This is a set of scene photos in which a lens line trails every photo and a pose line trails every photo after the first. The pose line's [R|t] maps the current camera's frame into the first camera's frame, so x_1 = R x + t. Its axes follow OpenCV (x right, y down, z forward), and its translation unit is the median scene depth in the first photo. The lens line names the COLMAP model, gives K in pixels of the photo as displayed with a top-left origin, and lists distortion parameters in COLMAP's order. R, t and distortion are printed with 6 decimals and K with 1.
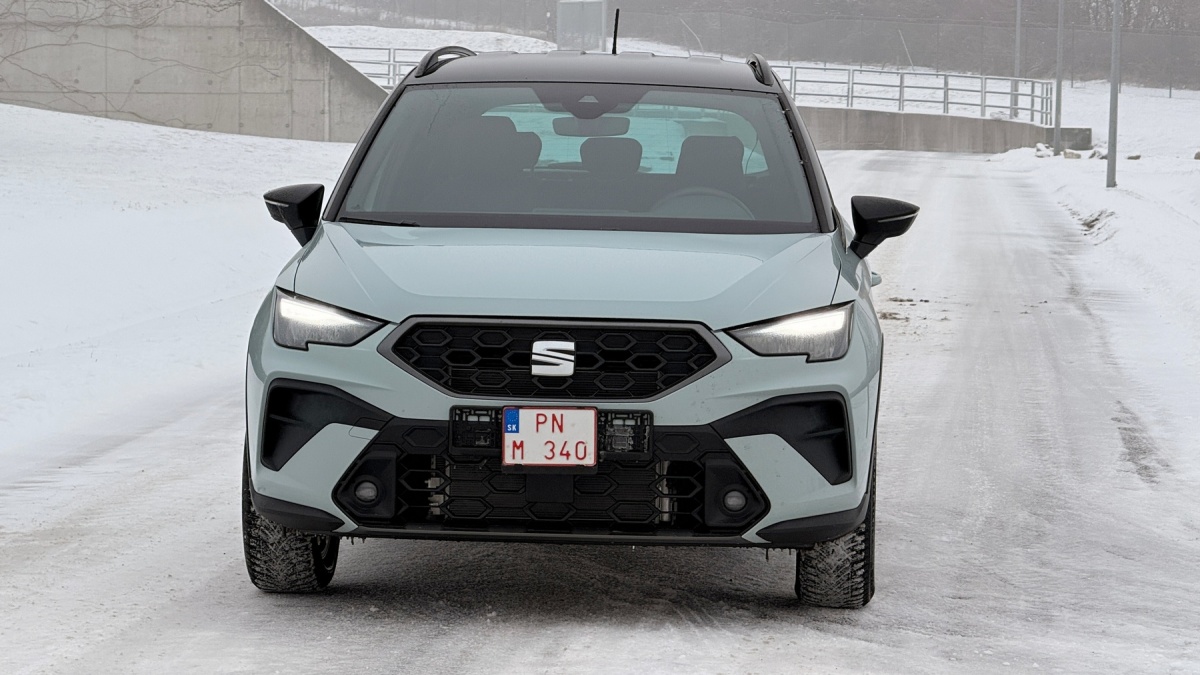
lens RADIAL K [[4213.6, 0, 600.0], [0, 4213.6, 337.5], [0, 0, 1]] dist [0.171771, 1.060510]
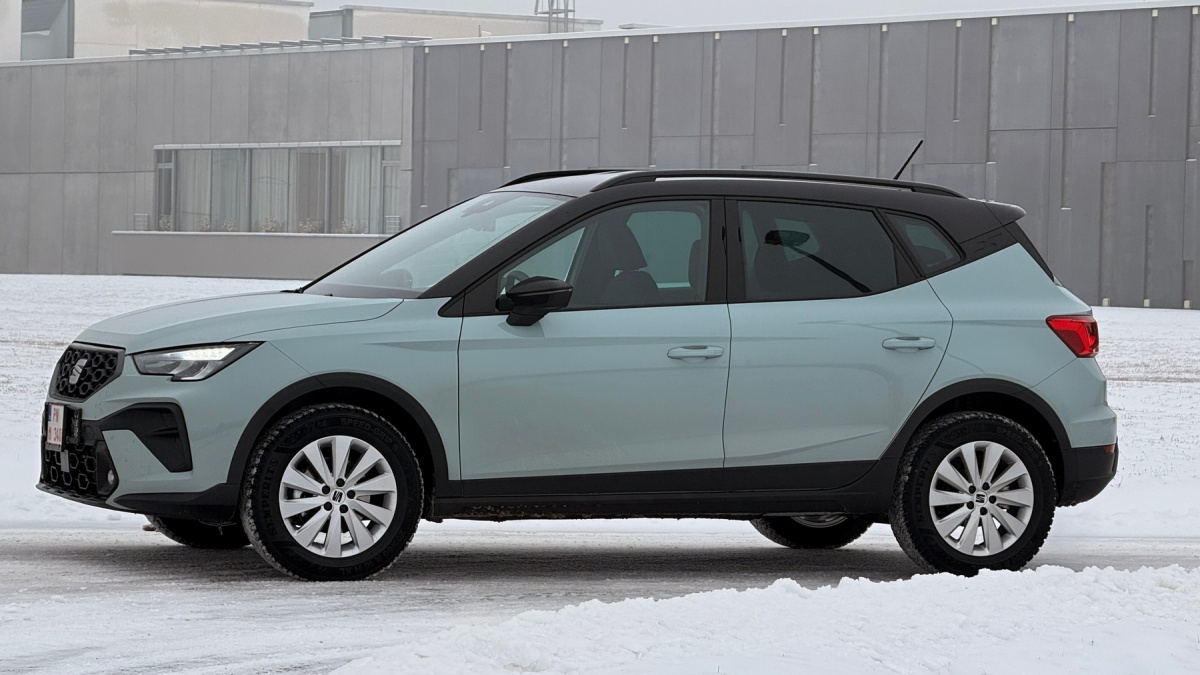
lens RADIAL K [[4213.6, 0, 600.0], [0, 4213.6, 337.5], [0, 0, 1]] dist [0.171771, 1.060510]
pose [[0.420947, 0.023845, -0.906772, 1.362610], [-0.076901, 0.996994, -0.009482, -0.005959], [0.903820, 0.073723, 0.421515, 0.556862]]
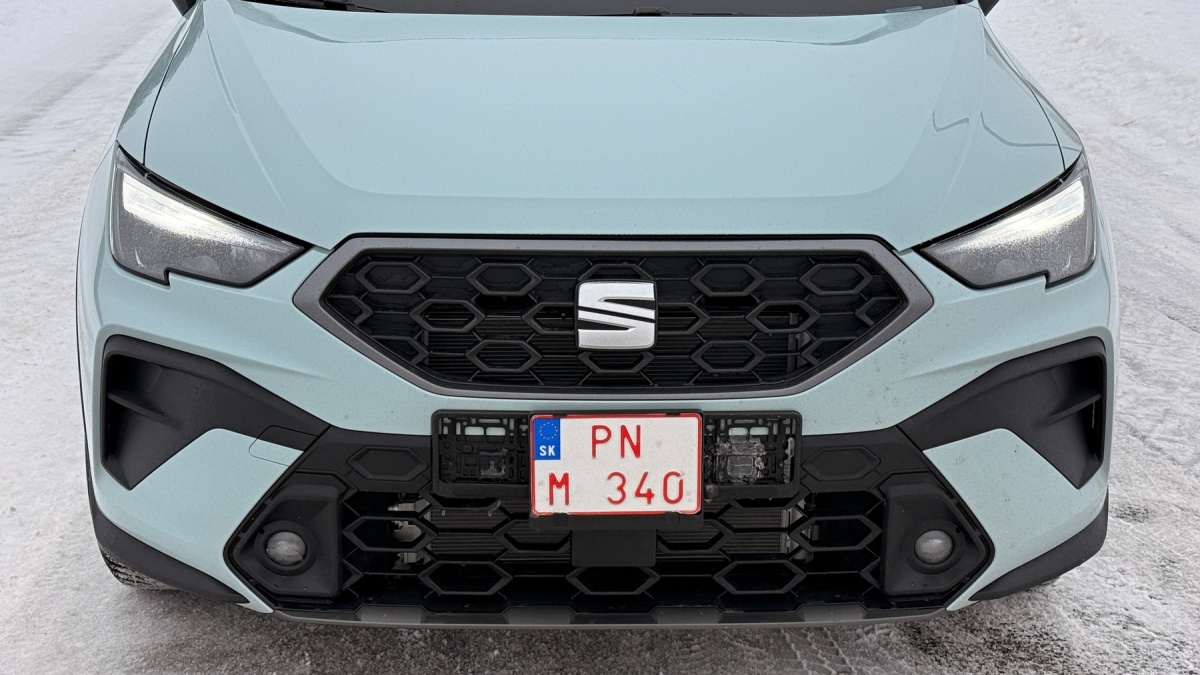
lens RADIAL K [[2038.8, 0, 600.0], [0, 2038.8, 337.5], [0, 0, 1]] dist [0.082631, 0.016480]
pose [[0.996456, -0.031098, 0.078153, -0.034197], [0.011544, 0.970913, 0.239153, -0.056061], [-0.083317, -0.237403, 0.967832, 0.742623]]
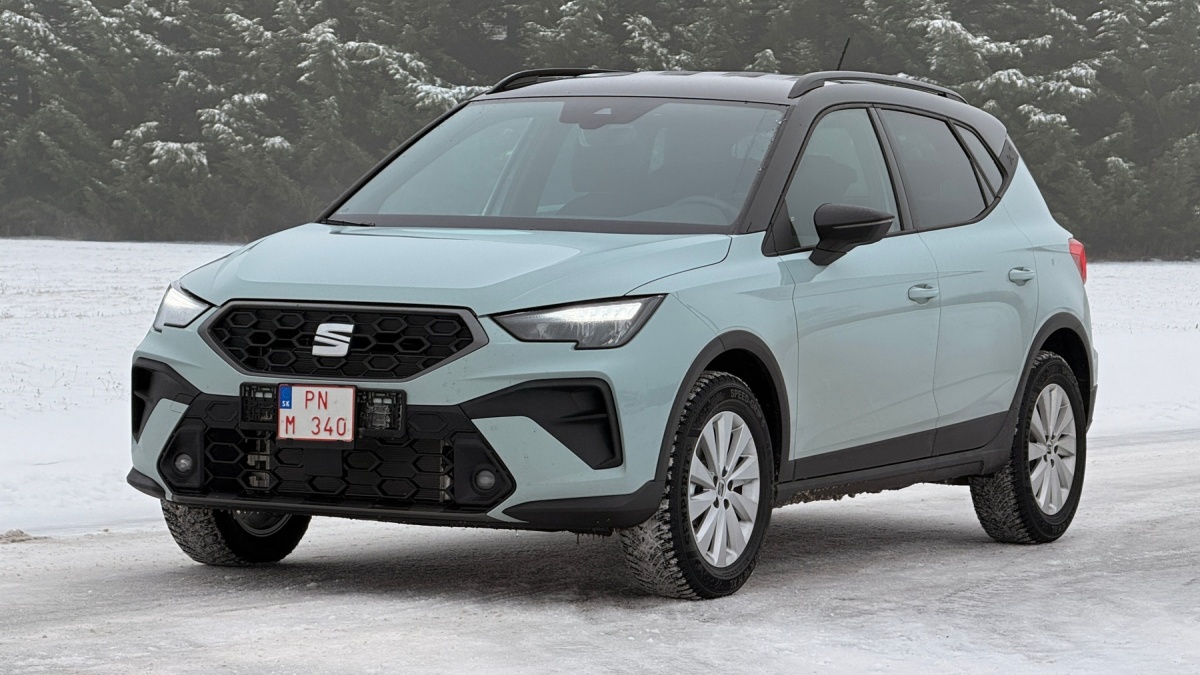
lens RADIAL K [[4213.6, 0, 600.0], [0, 4213.6, 337.5], [0, 0, 1]] dist [0.171771, 1.060510]
pose [[0.908399, 0.013588, -0.417883, 0.490899], [-0.028220, 0.999185, -0.028854, 0.032949], [0.417150, 0.038004, 0.908043, 0.070199]]
